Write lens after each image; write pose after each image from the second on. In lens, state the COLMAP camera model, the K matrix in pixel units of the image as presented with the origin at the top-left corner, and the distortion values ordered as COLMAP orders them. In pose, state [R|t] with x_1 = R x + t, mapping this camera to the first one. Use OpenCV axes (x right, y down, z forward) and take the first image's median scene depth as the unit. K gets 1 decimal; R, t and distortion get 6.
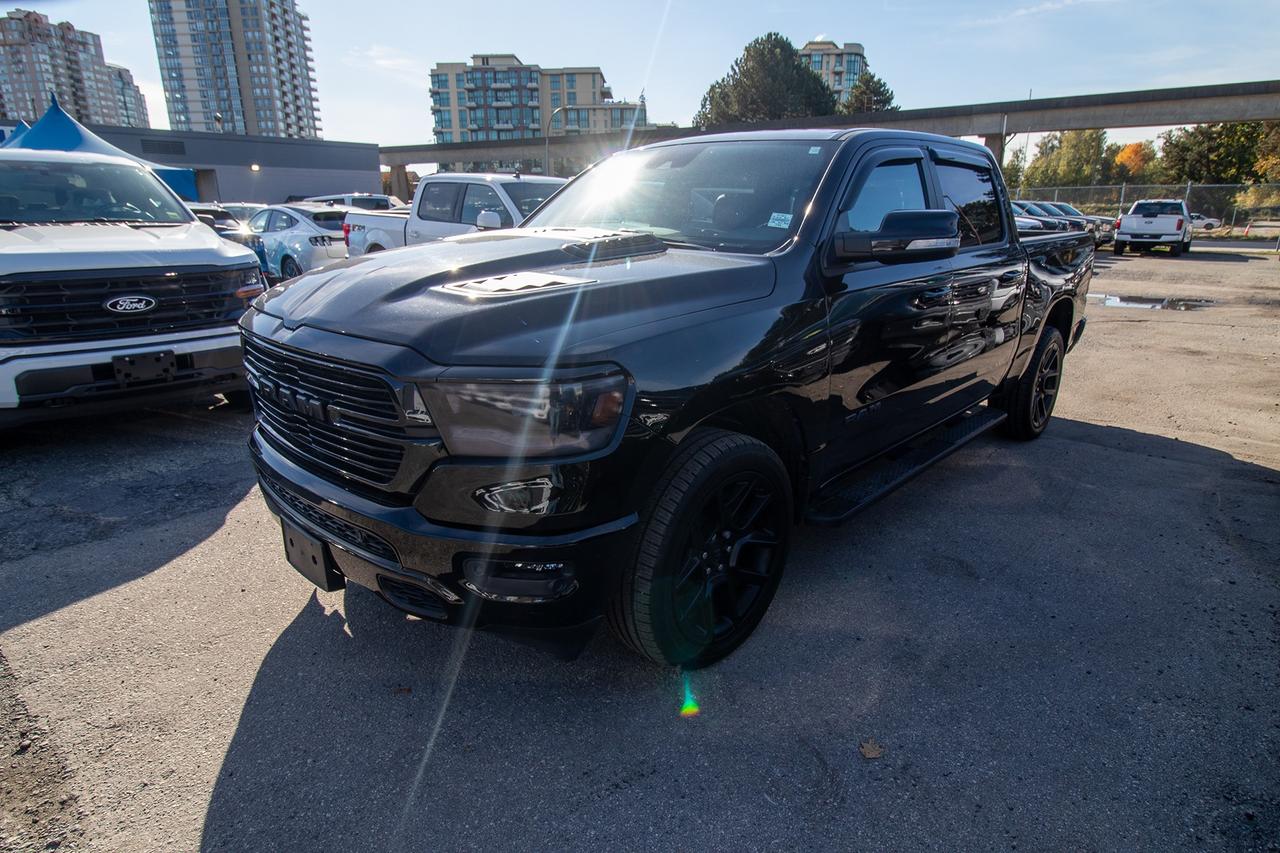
lens RADIAL K [[708.0, 0, 638.5], [0, 708.0, 427.3], [0, 0, 1]] dist [-0.001616, -0.007714]
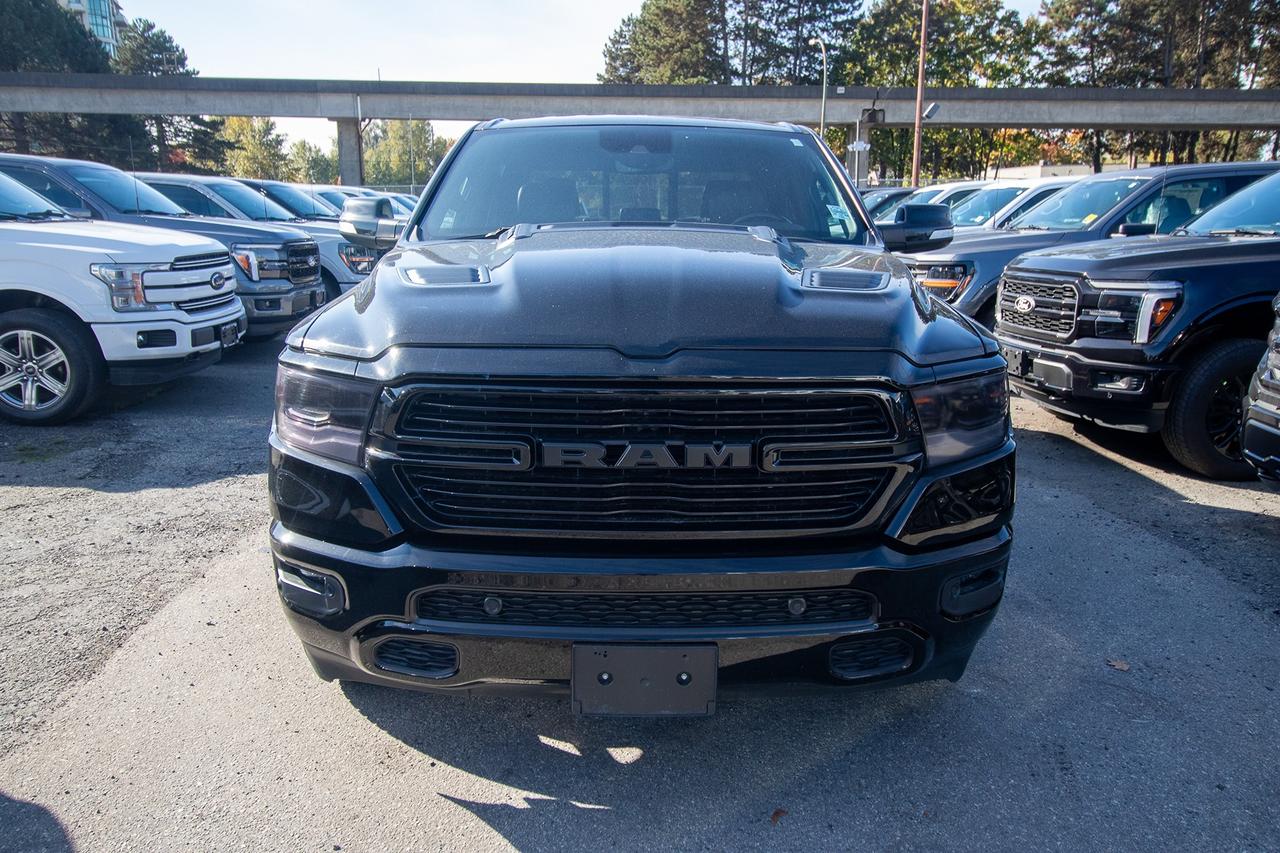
lens RADIAL K [[950.6, 0, 638.8], [0, 950.6, 435.0], [0, 0, 1]] dist [0.012371, -0.005262]
pose [[0.720825, -0.152658, 0.676097, -0.235388], [0.197055, 0.980328, 0.011259, -0.015277], [-0.664515, 0.125112, 0.736727, 0.064281]]
